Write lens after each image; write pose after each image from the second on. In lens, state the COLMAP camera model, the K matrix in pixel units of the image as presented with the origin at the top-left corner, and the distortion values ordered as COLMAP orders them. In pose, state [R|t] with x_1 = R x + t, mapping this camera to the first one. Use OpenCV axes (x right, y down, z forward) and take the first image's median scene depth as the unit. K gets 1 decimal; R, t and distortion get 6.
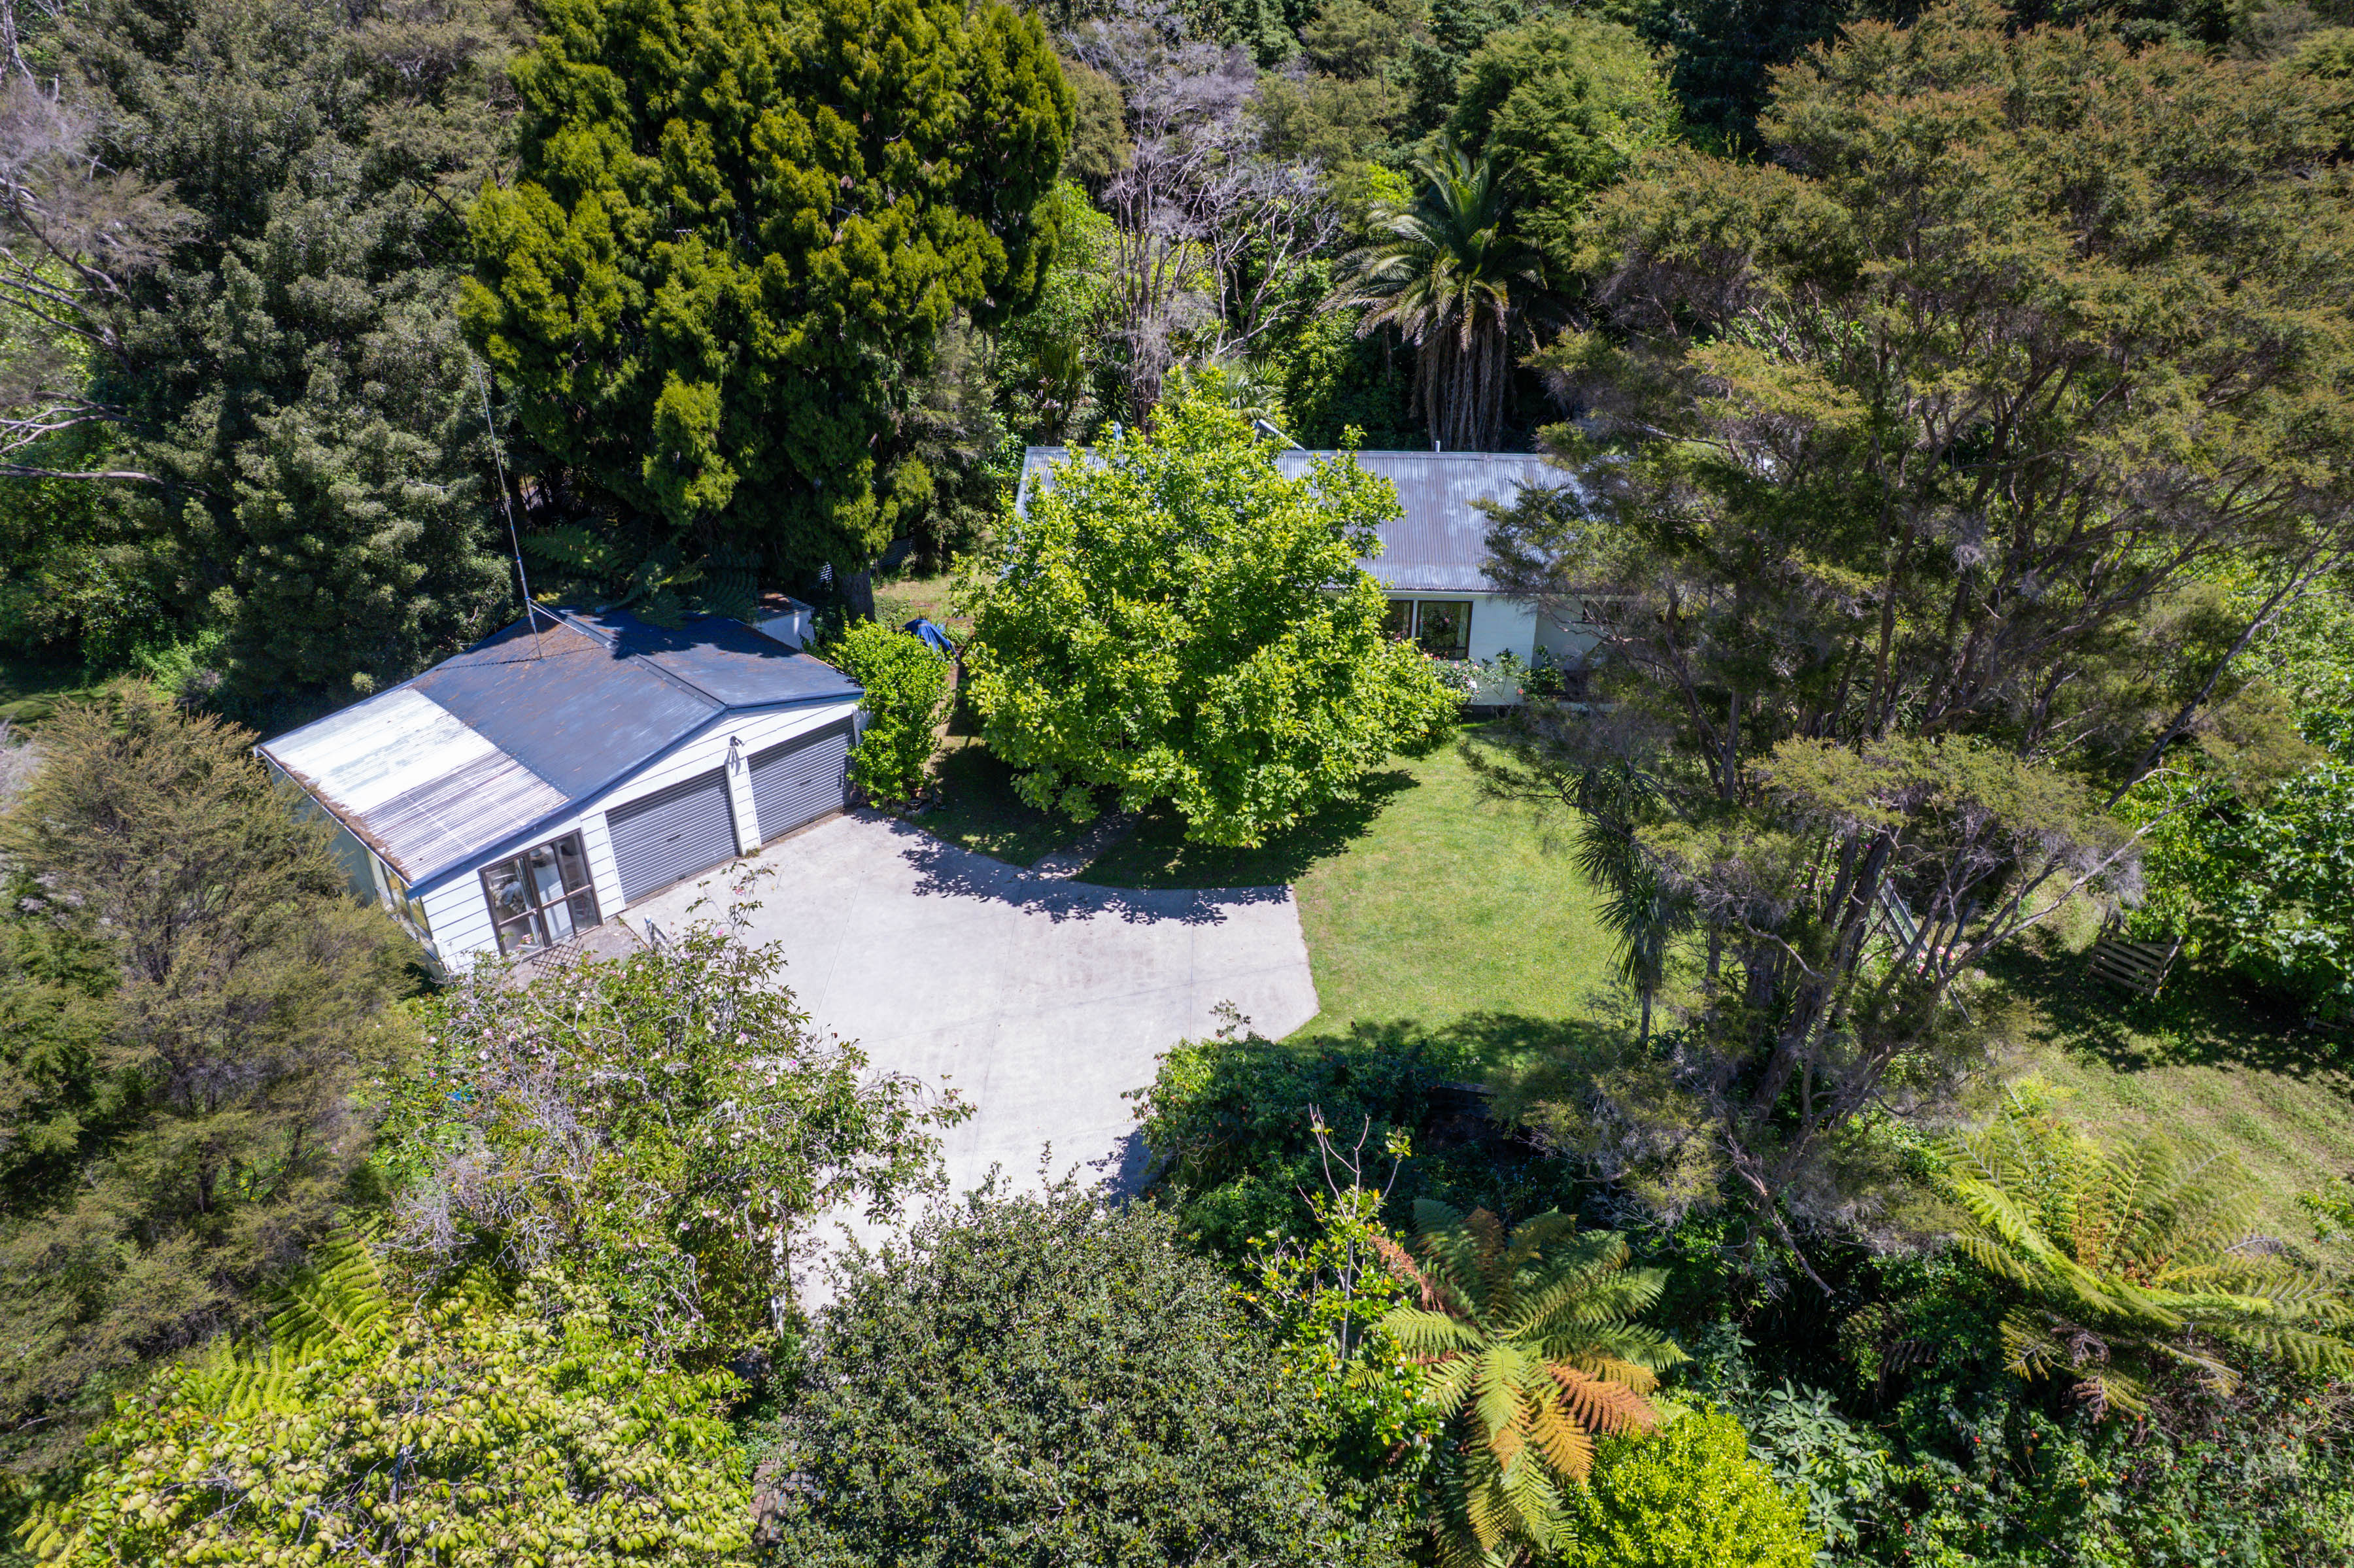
lens RADIAL K [[1497.6, 0, 1221.1], [0, 1497.6, 815.8], [0, 0, 1]] dist [-0.056780, -0.000013]
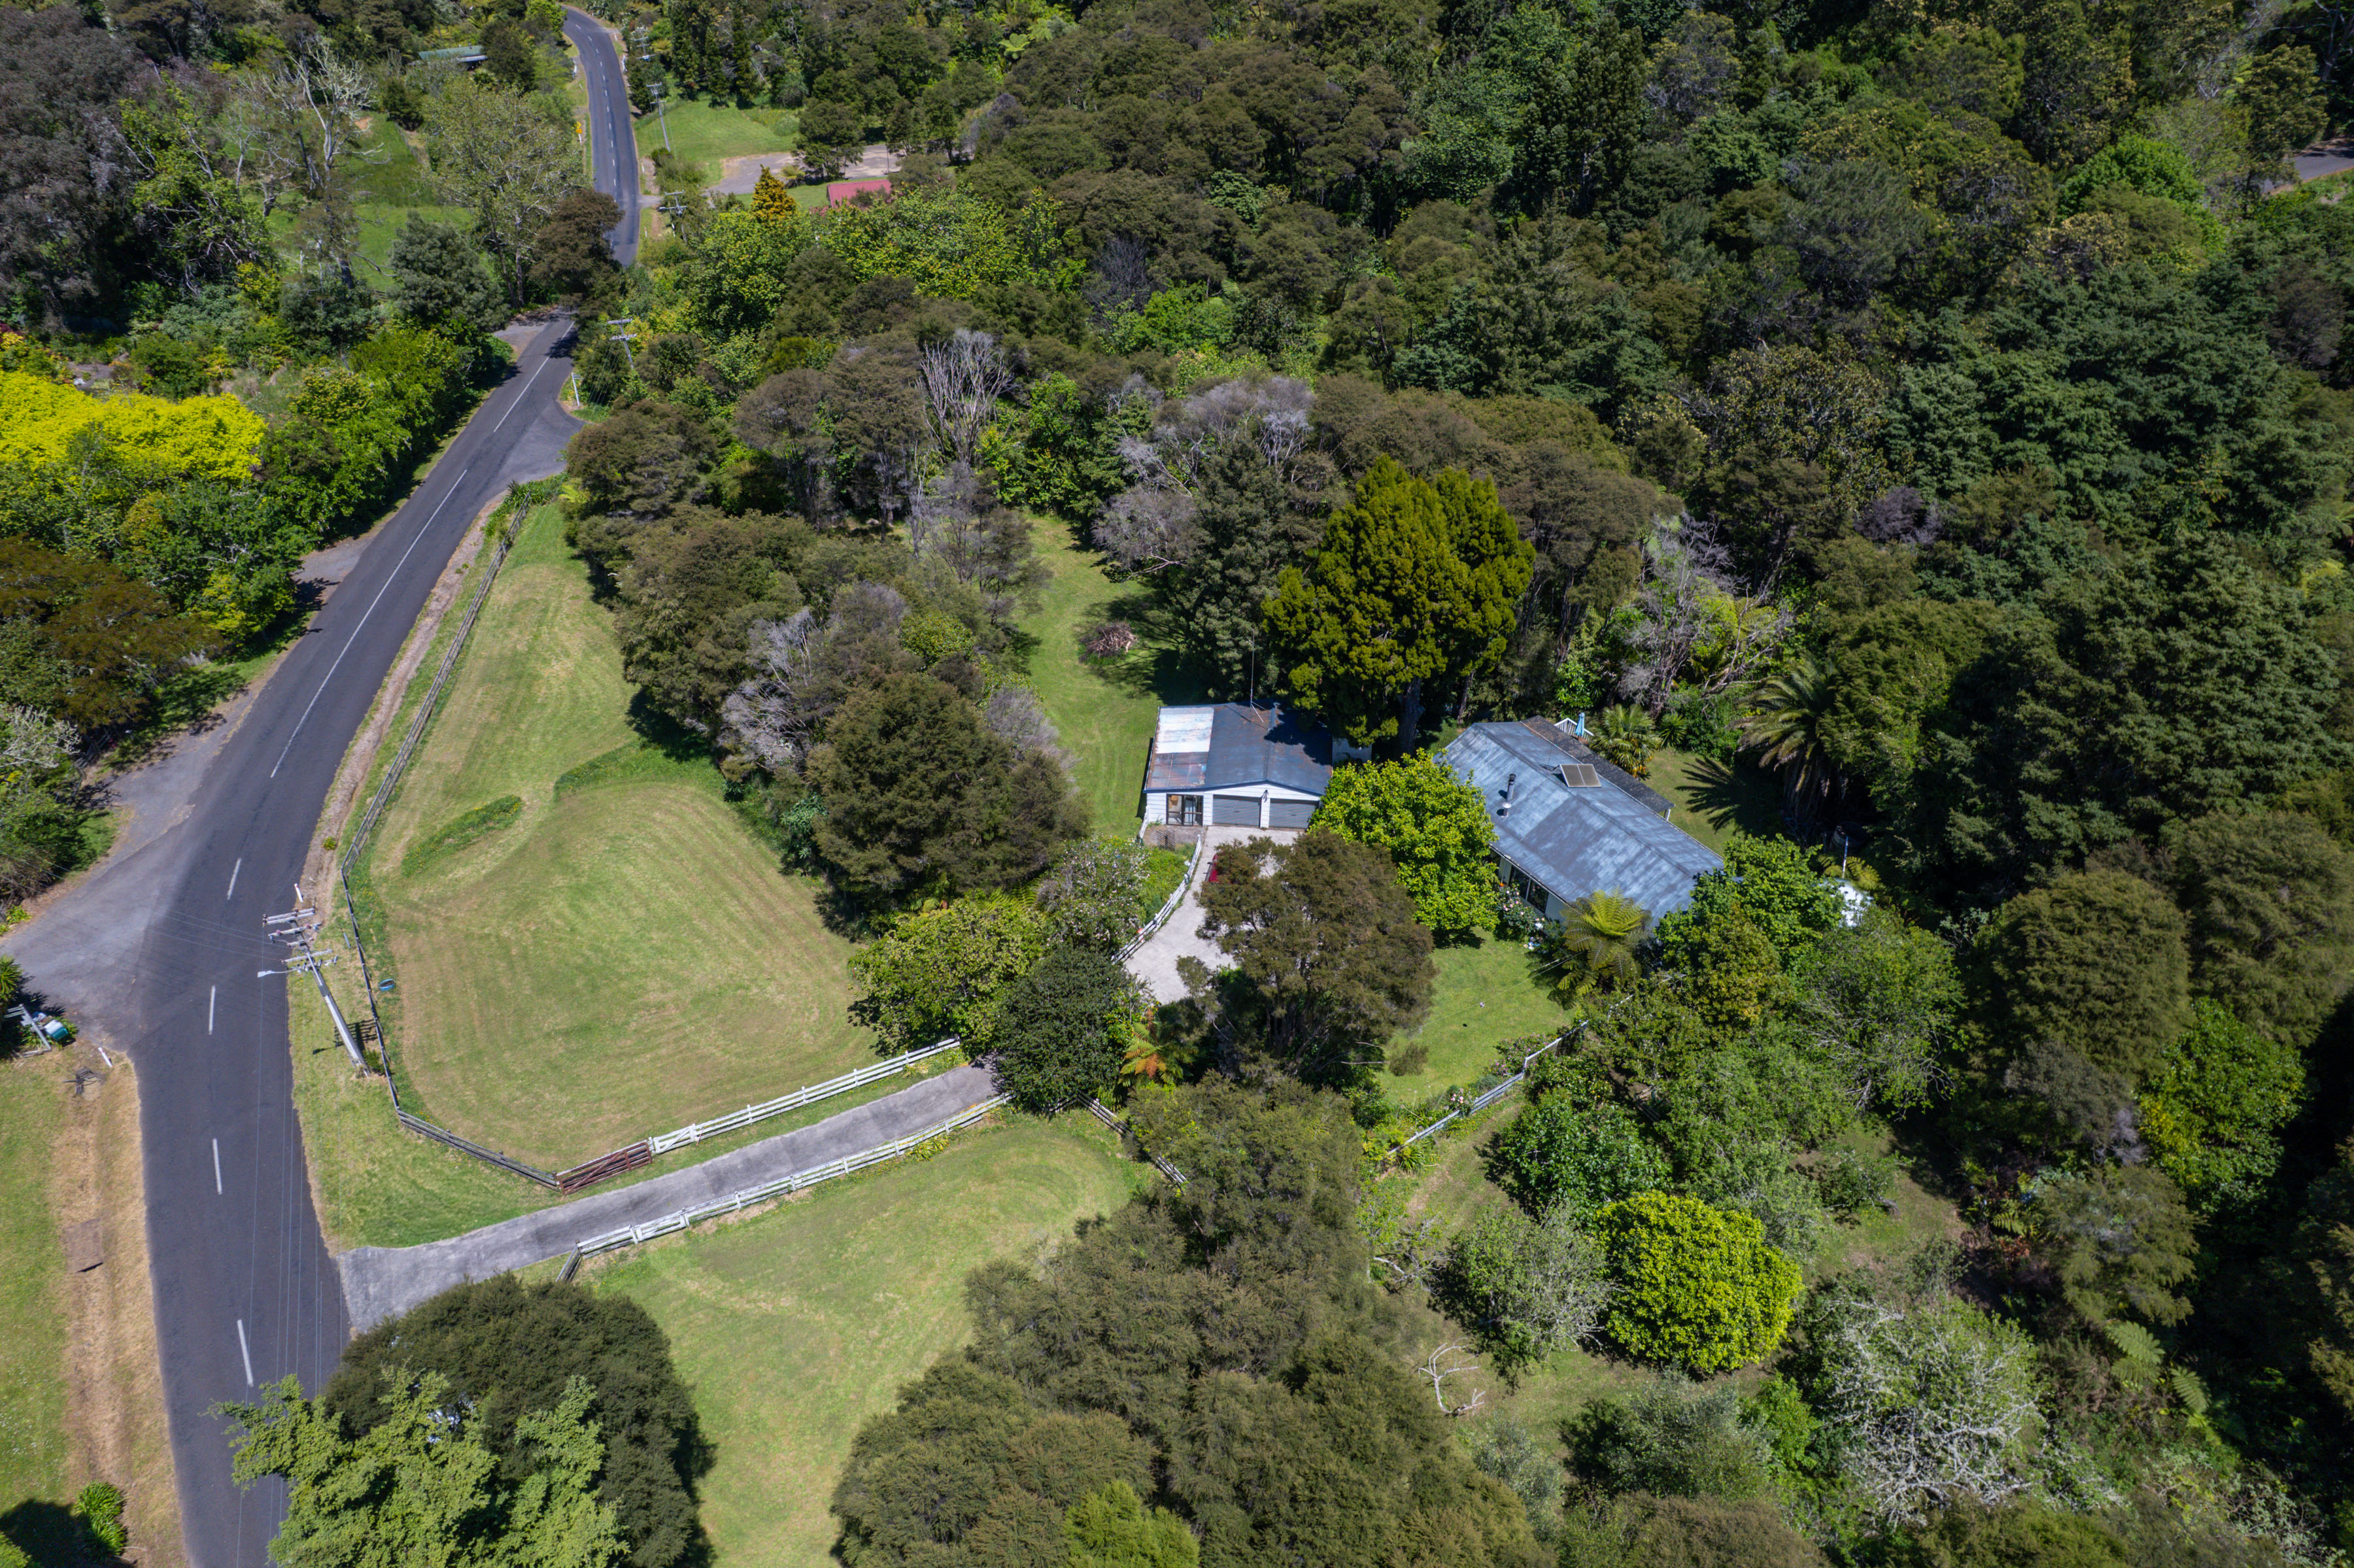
lens RADIAL K [[1549.0, 0, 1177.0], [0, 1549.0, 784.0], [0, 0, 1]] dist [-0.066297, -0.000467]
pose [[0.604515, 0.492276, -0.626280, 1.342902], [-0.401911, 0.867277, 0.293764, -0.830829], [0.687771, 0.074124, 0.722133, -1.161038]]
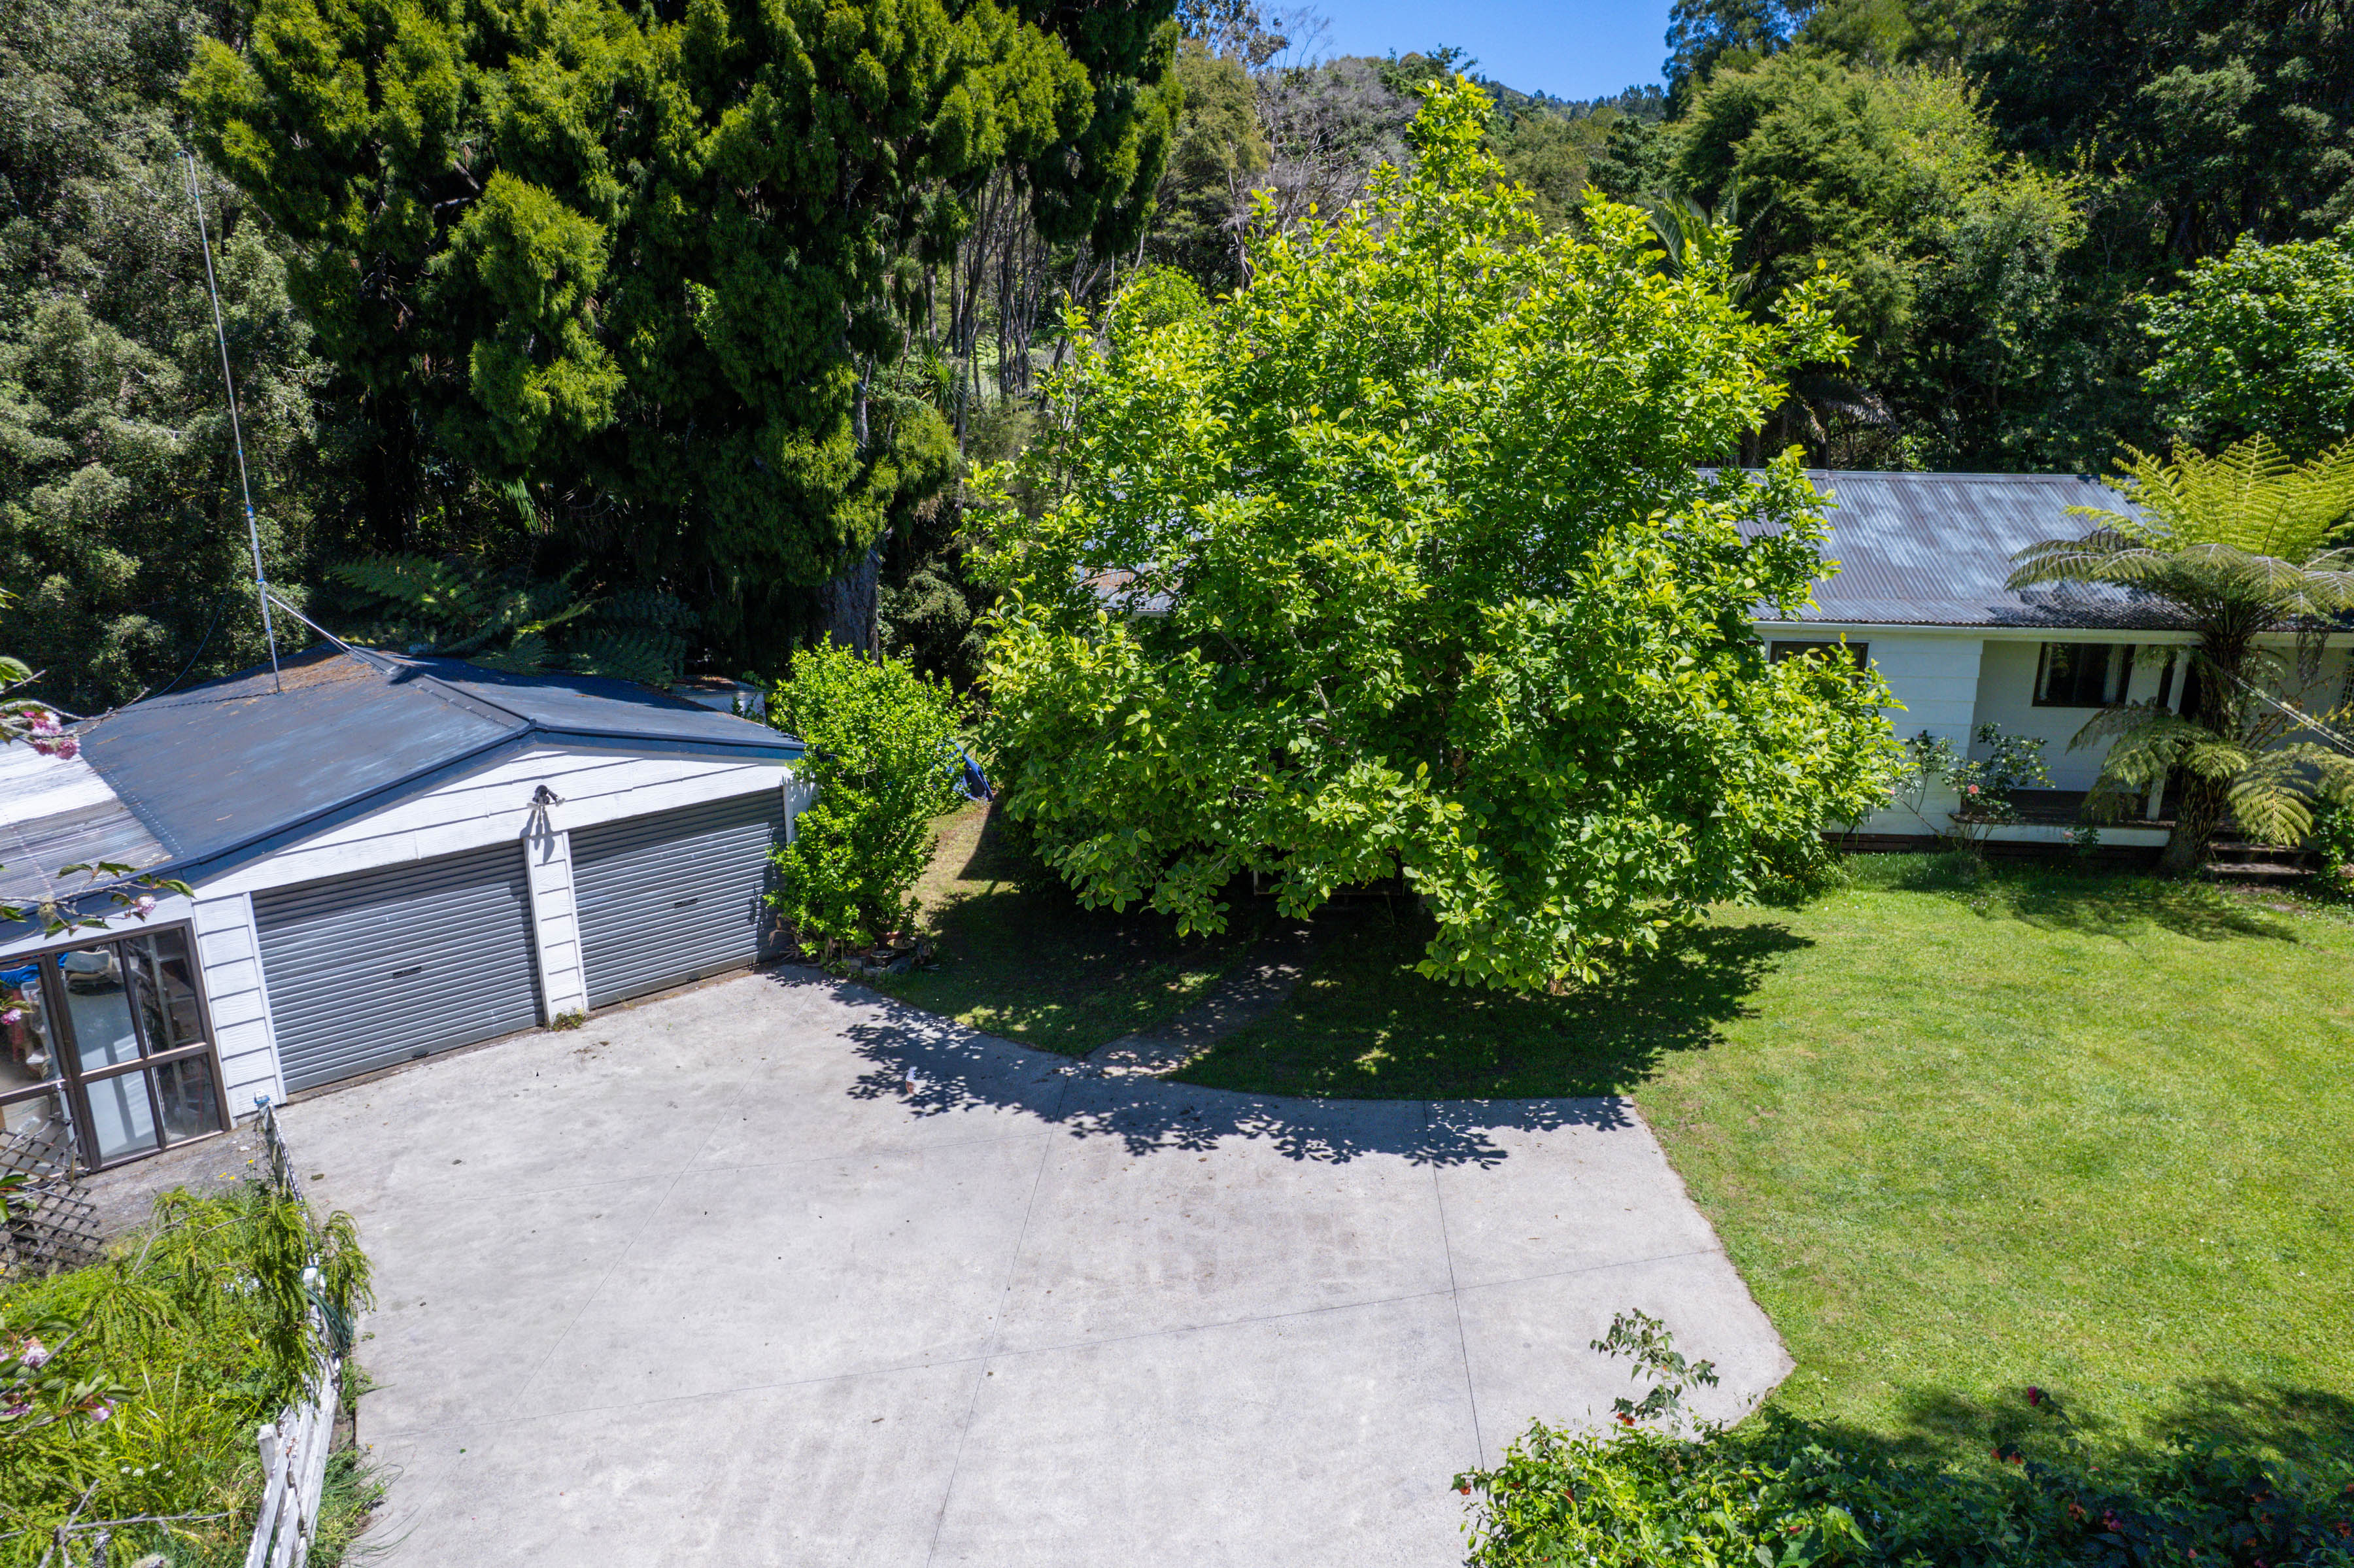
lens RADIAL K [[1503.3, 0, 1183.3], [0, 1503.3, 813.0], [0, 0, 1]] dist [-0.083354, 0.071288]
pose [[0.997224, 0.013856, -0.073157, -0.060604], [-0.031378, 0.969226, -0.244163, 0.078555], [0.067523, 0.245781, 0.966971, 0.505833]]
